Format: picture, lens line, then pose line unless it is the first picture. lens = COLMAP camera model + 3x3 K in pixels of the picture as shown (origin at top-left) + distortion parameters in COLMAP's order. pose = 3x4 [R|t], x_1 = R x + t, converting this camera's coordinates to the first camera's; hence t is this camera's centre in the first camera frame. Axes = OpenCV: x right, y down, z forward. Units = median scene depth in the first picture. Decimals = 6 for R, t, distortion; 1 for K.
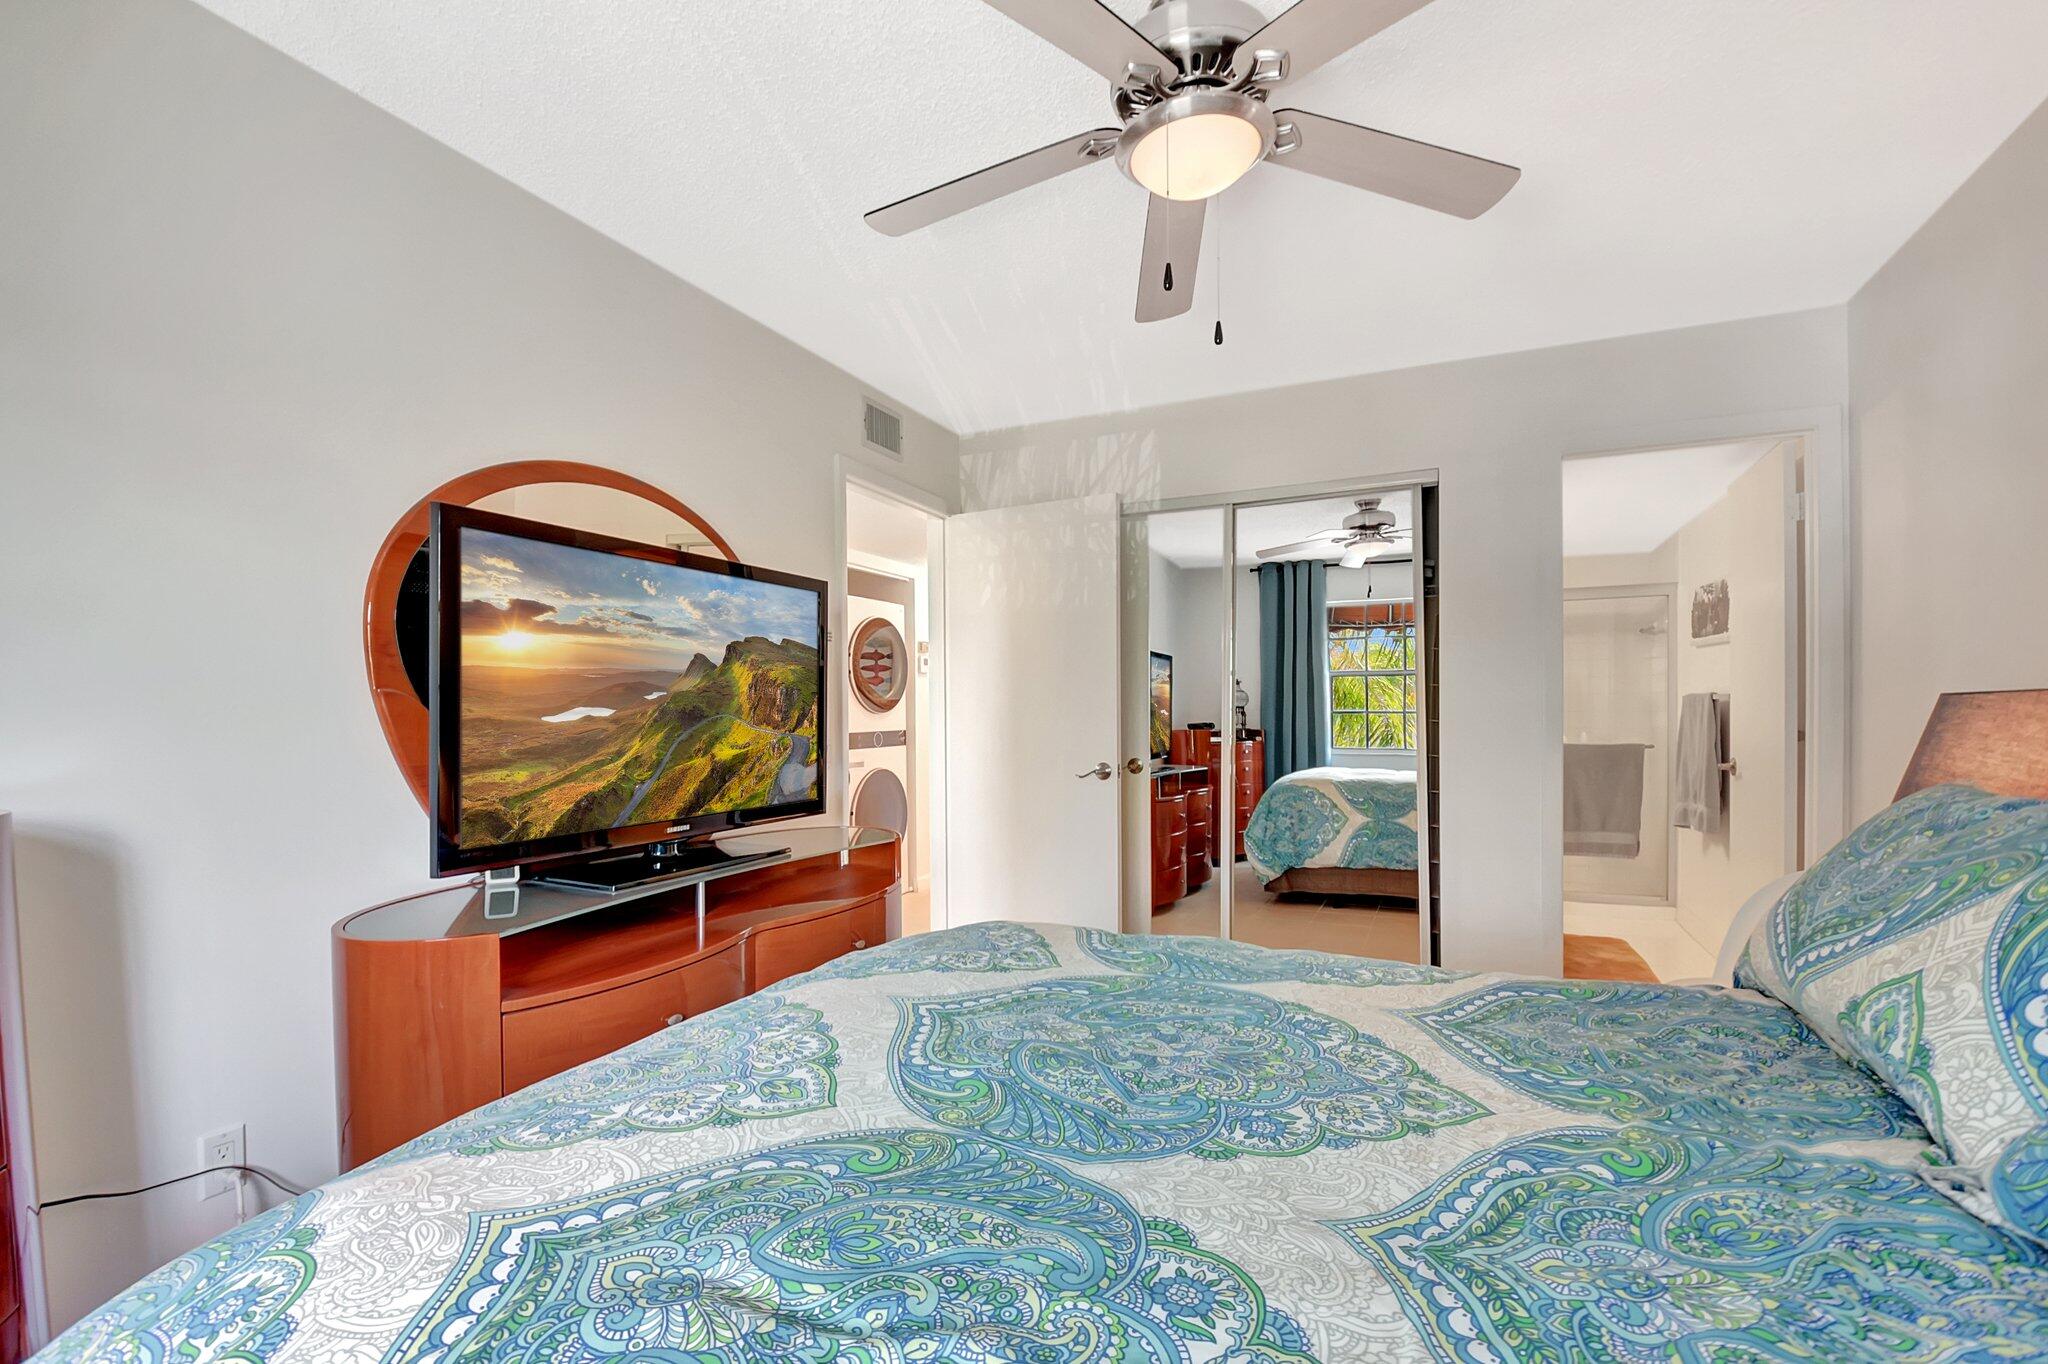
lens RADIAL K [[919.9, 0, 1022.0], [0, 919.9, 680.2], [0, 0, 1]] dist [-0.001577, -0.000488]
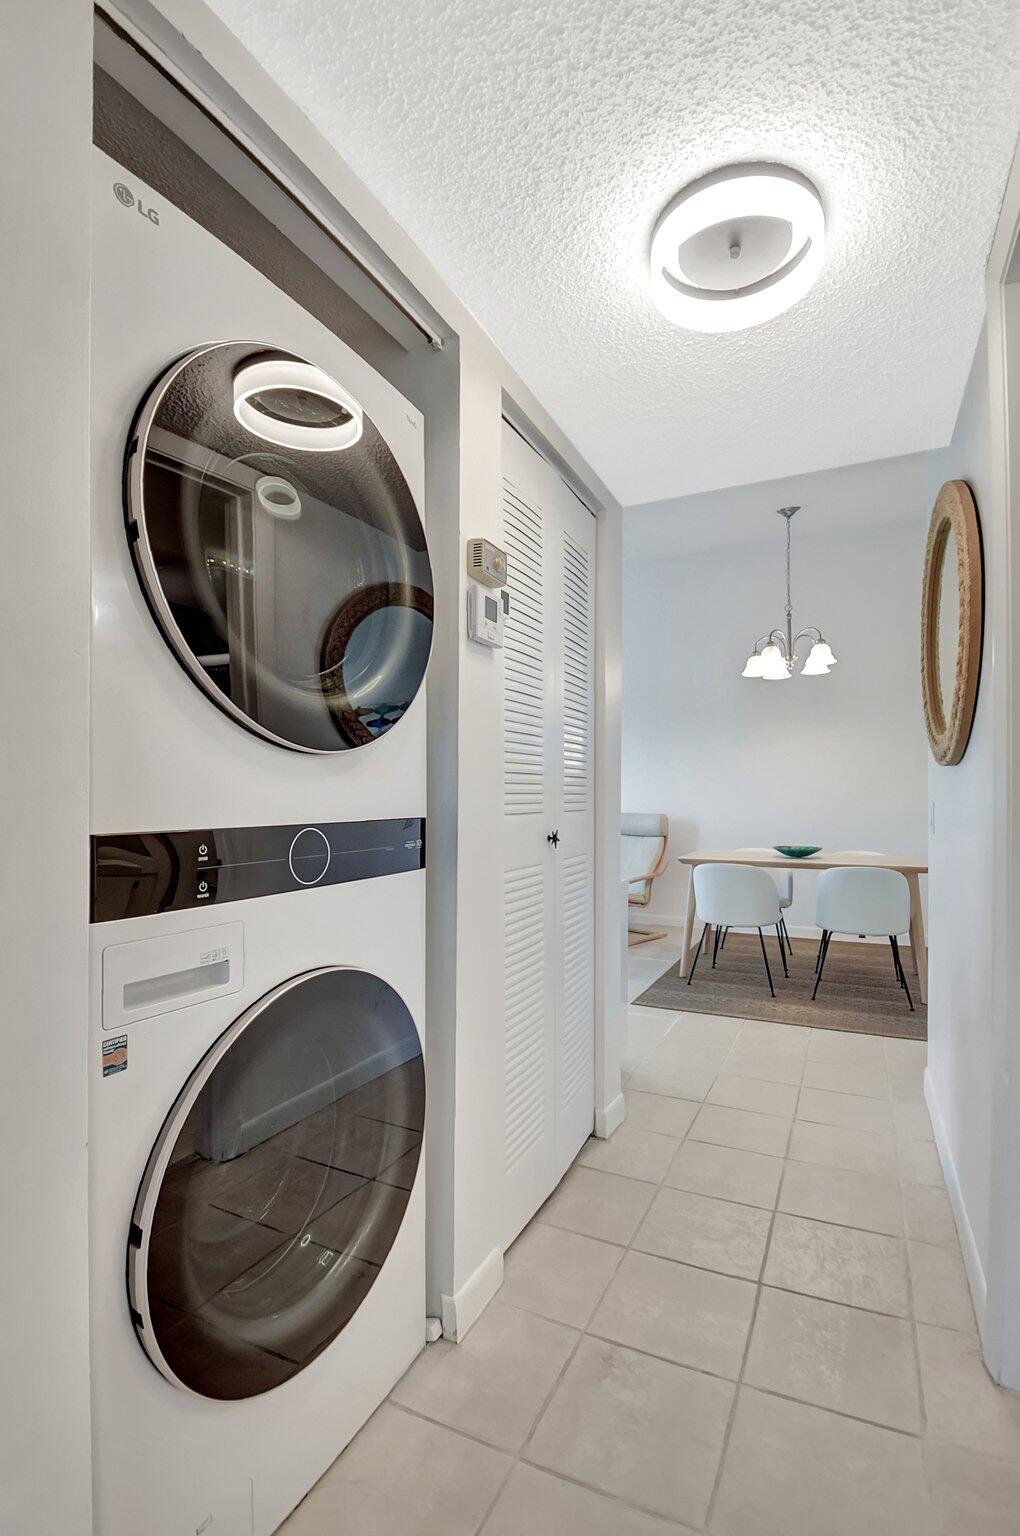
lens RADIAL K [[689.9, 0, 511.0], [0, 689.9, 773.5], [0, 0, 1]] dist [-0.001577, -0.000488]
pose [[0.998819, -0.003794, -0.048444, -0.090603], [0.002880, 0.999817, -0.018922, 0.045454], [0.048507, 0.018760, 0.998647, 0.795369]]
